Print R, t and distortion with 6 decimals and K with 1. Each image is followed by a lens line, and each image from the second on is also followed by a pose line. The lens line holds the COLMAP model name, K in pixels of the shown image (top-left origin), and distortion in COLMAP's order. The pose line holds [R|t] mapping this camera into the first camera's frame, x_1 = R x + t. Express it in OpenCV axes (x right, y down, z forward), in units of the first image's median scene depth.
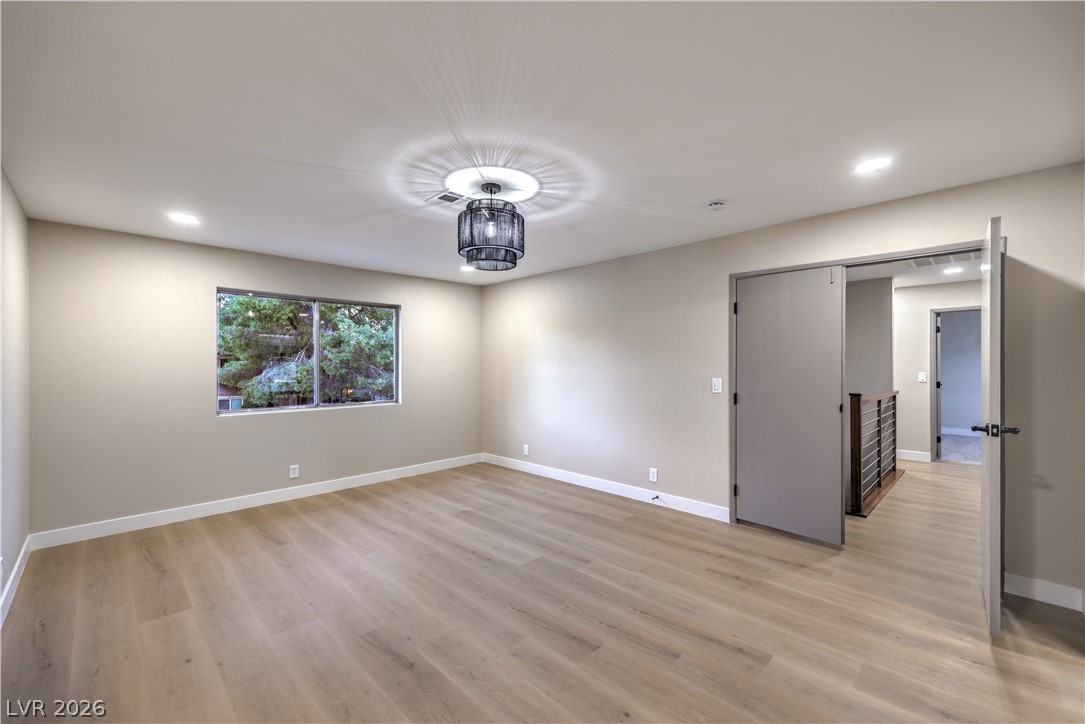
lens RADIAL K [[444.5, 0, 542.5], [0, 444.5, 362.0], [0, 0, 1]] dist [-0.000499, 0.000073]
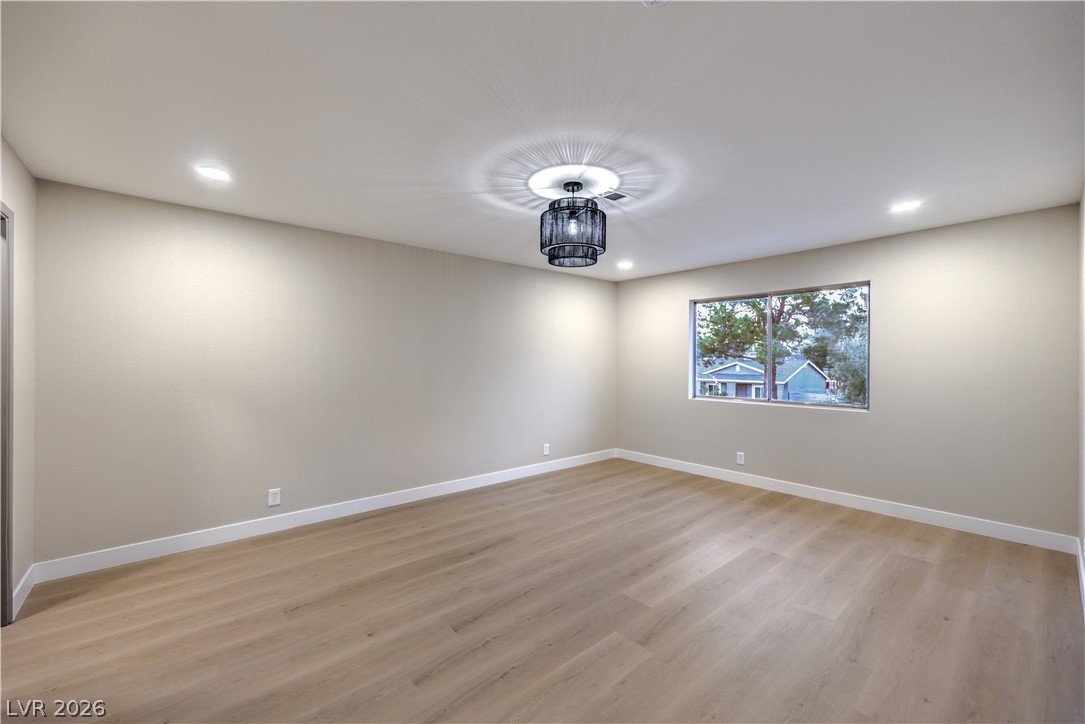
lens RADIAL K [[441.2, 0, 552.3], [0, 441.2, 358.2], [0, 0, 1]] dist [-0.000570, -0.000016]
pose [[-0.060694, 0.000117, -0.998156, 0.770256], [0.004469, 0.999990, -0.000154, 0.001513], [0.998146, -0.004471, -0.060693, 0.868522]]
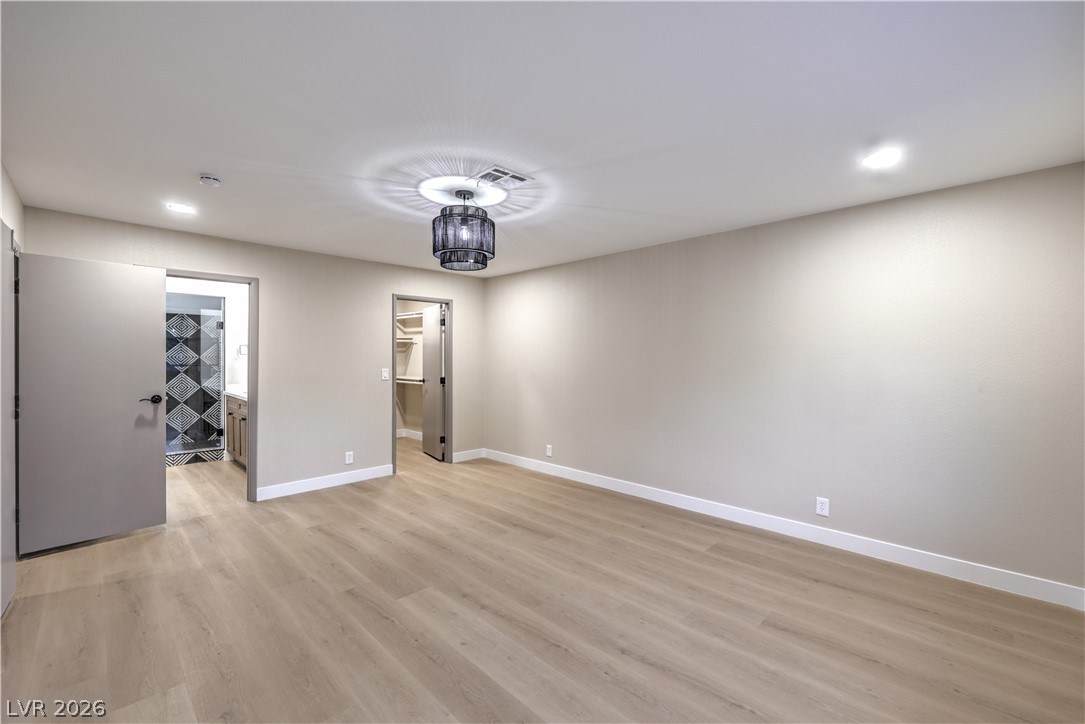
lens RADIAL K [[455.3, 0, 543.4], [0, 455.3, 357.4], [0, 0, 1]] dist [-0.001446, -0.000058]
pose [[-0.999997, 0.002521, 0.000084, -0.261703], [0.002521, 0.999975, -0.006551, 0.008869], [-0.000101, -0.006550, -0.999979, 1.800931]]
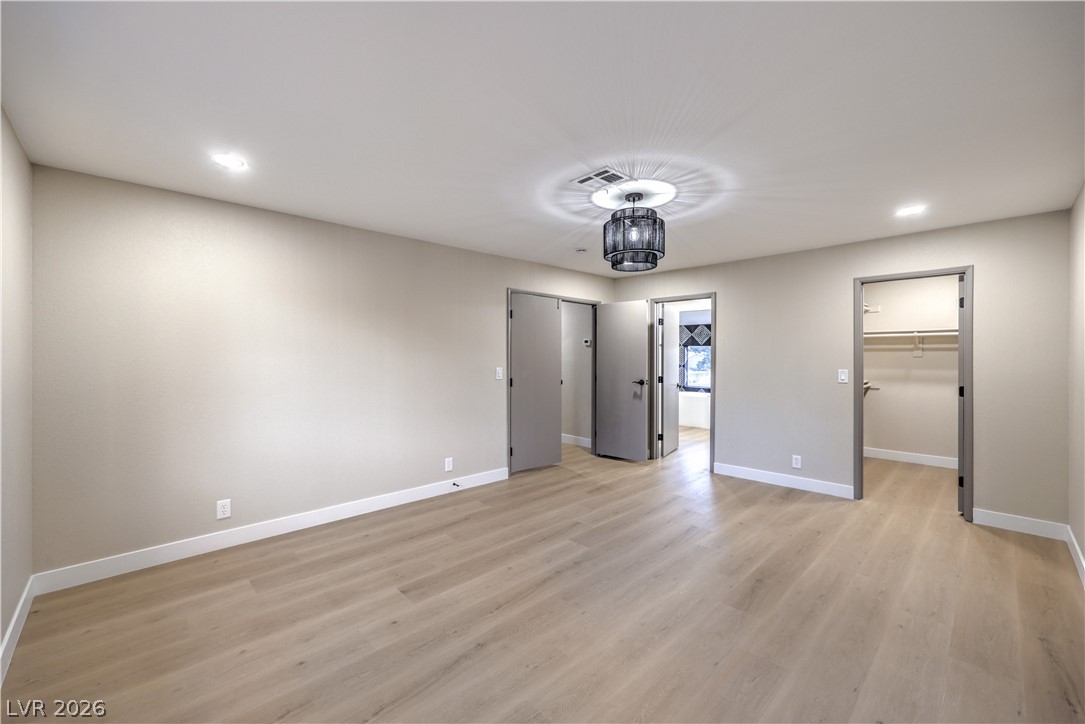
lens RADIAL K [[438.5, 0, 551.5], [0, 438.5, 355.1], [0, 0, 1]] dist [-0.000936, -0.000204]
pose [[0.007968, 0.004461, 0.999958, -1.031089], [-0.006708, 0.999968, -0.004407, 0.005879], [-0.999946, -0.006672, 0.007997, 1.024314]]
